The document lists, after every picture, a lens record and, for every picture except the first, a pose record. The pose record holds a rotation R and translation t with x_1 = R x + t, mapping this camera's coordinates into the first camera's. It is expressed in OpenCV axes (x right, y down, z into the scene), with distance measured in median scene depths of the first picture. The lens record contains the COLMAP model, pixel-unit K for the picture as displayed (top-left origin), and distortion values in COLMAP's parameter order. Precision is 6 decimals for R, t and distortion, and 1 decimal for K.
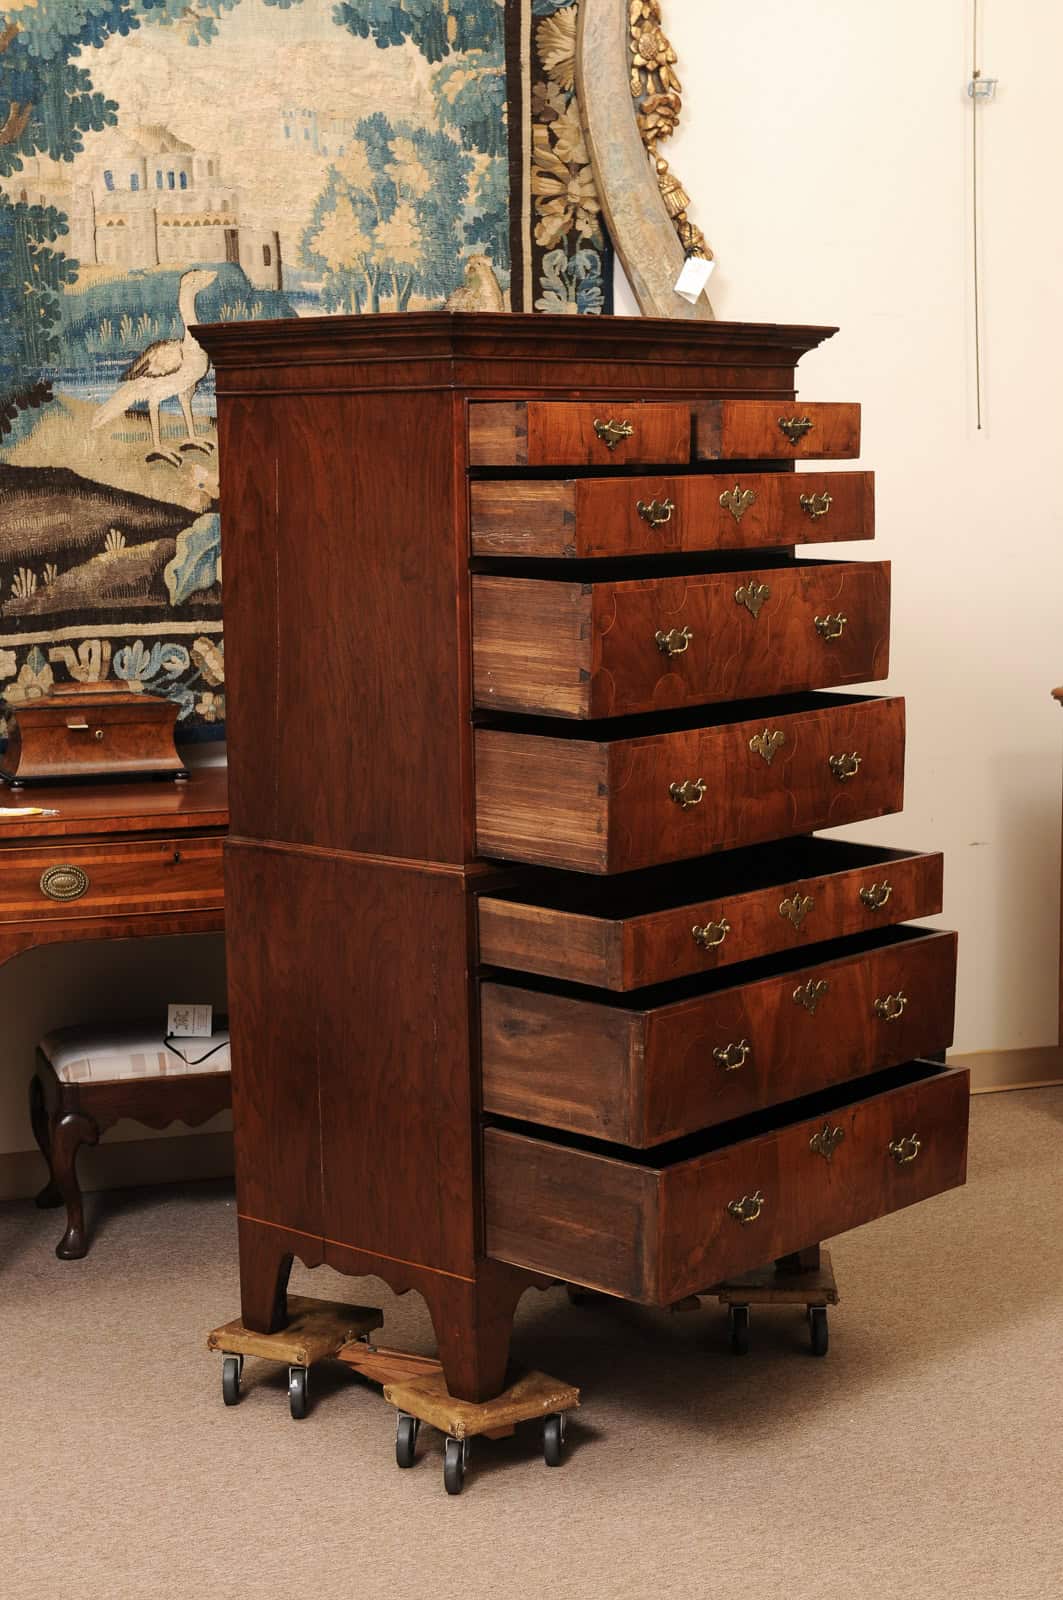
lens RADIAL K [[2587.7, 0, 524.8], [0, 2587.7, 811.0], [0, 0, 1]] dist [0.044036, 0.000000]
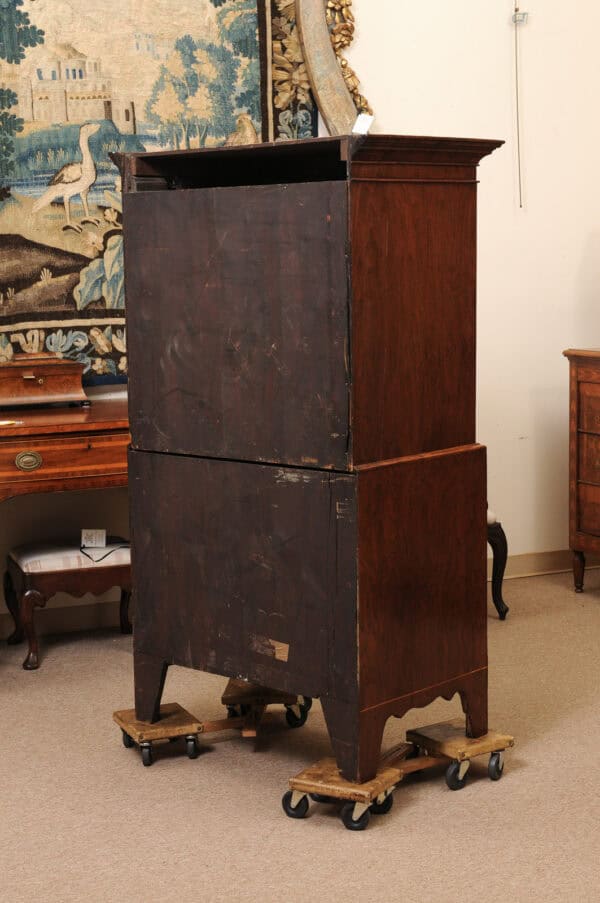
lens RADIAL K [[1599.2, 0, 297.2], [0, 1599.2, 451.0], [0, 0, 1]] dist [0.071320, 0.000000]
pose [[0.999311, -0.015349, 0.033791, -0.022606], [0.015127, 0.999862, 0.006825, 0.013517], [-0.033891, -0.006309, 0.999406, -0.121377]]
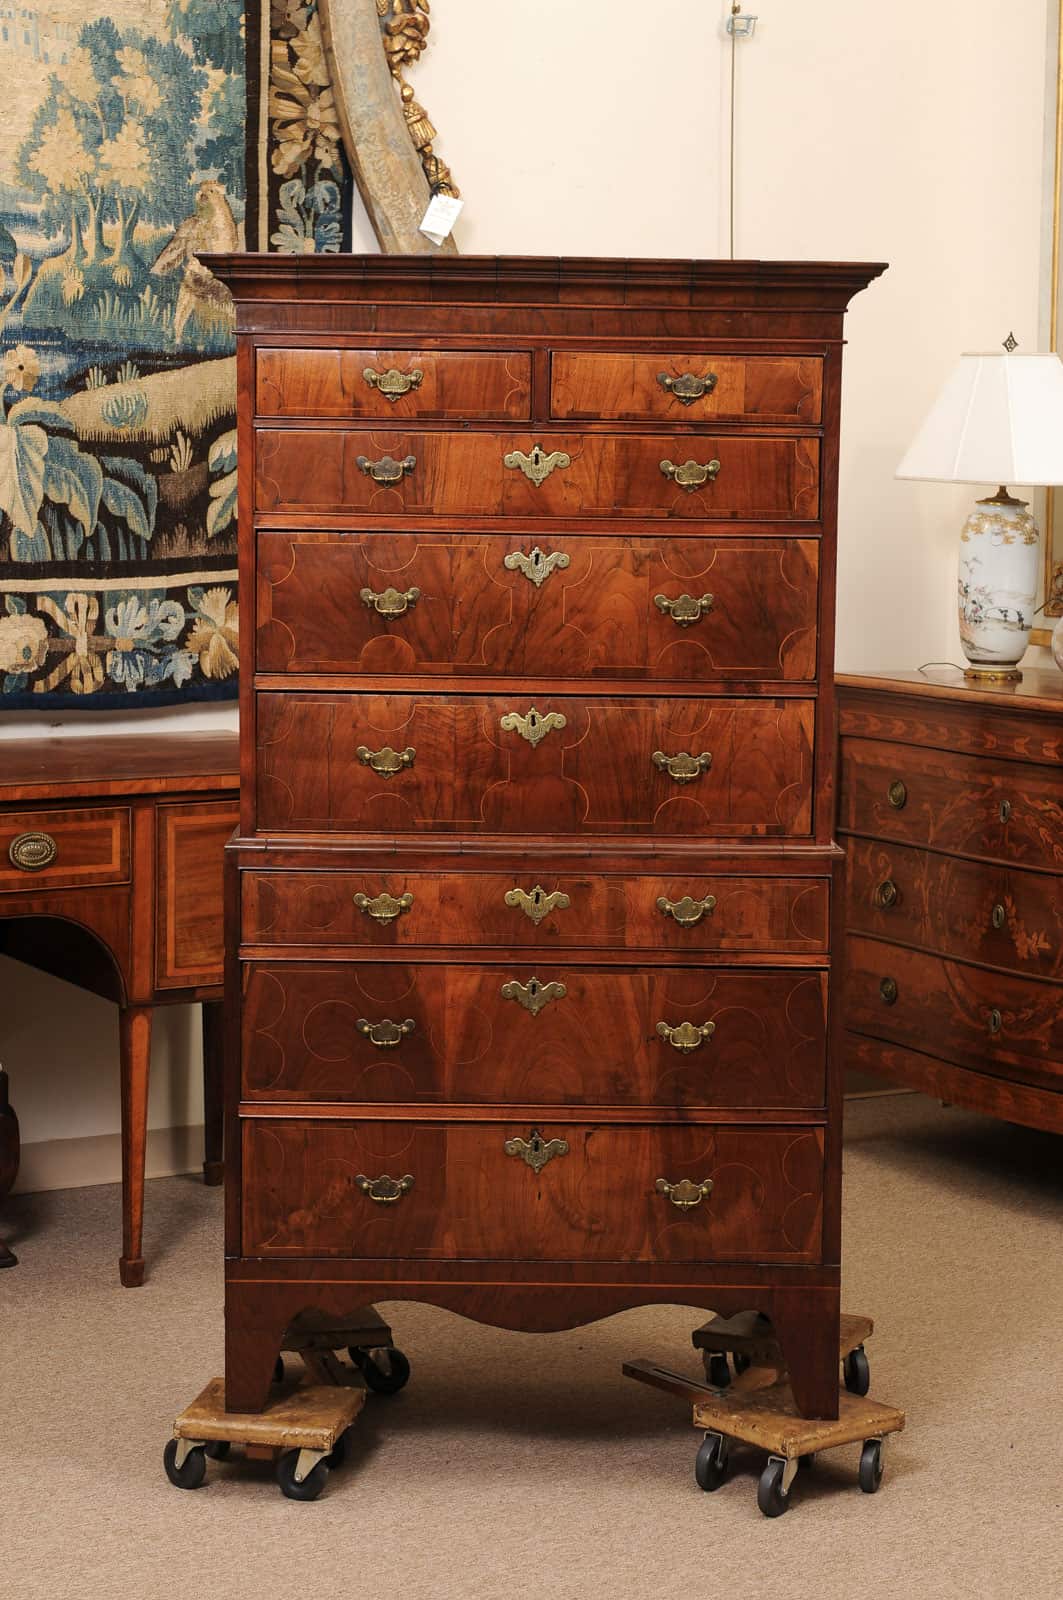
lens RADIAL K [[3174.7, 0, 523.1], [0, 3174.7, 796.4], [0, 0, 1]] dist [0.110567, 0.000000]
pose [[0.985426, 0.012104, 0.169676, -0.099305], [-0.009953, 0.999859, -0.013517, 0.014228], [-0.169816, 0.011631, 0.985407, -0.115202]]
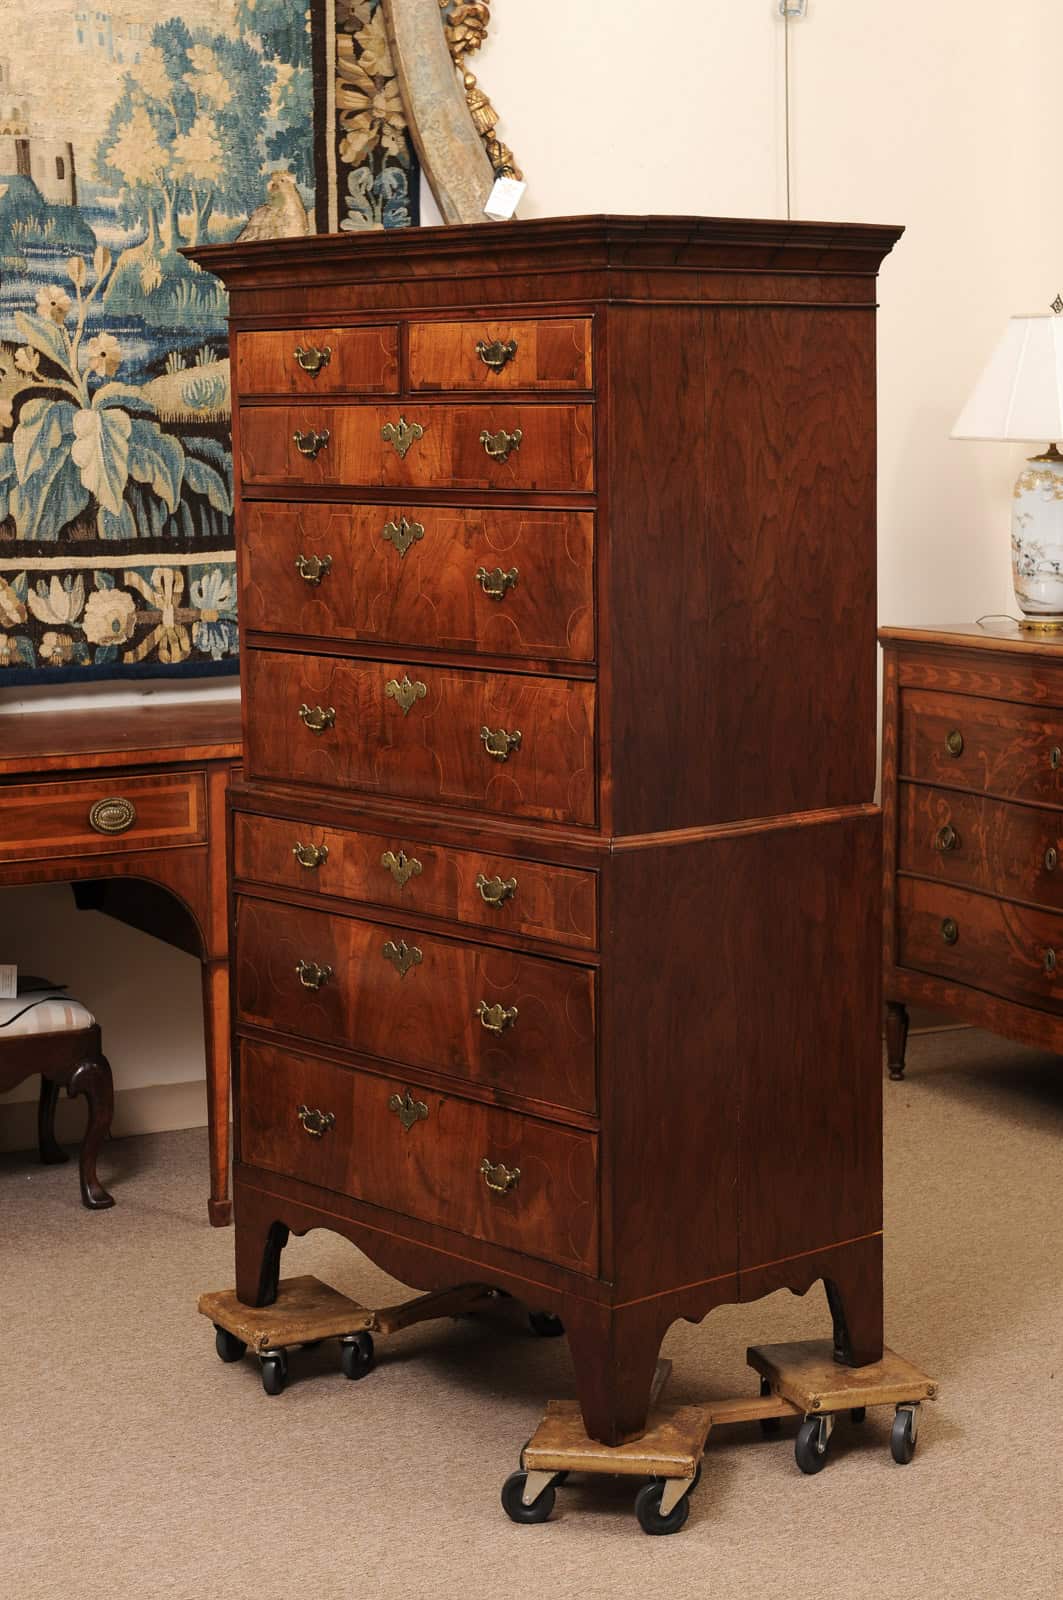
lens RADIAL K [[2907.3, 0, 523.6], [0, 2907.3, 806.0], [0, 0, 1]] dist [0.083542, 0.000000]
pose [[0.992956, -0.010217, 0.118043, -0.059923], [0.009361, 0.999926, 0.007803, 0.010112], [-0.118114, -0.006643, 0.992978, -0.073223]]
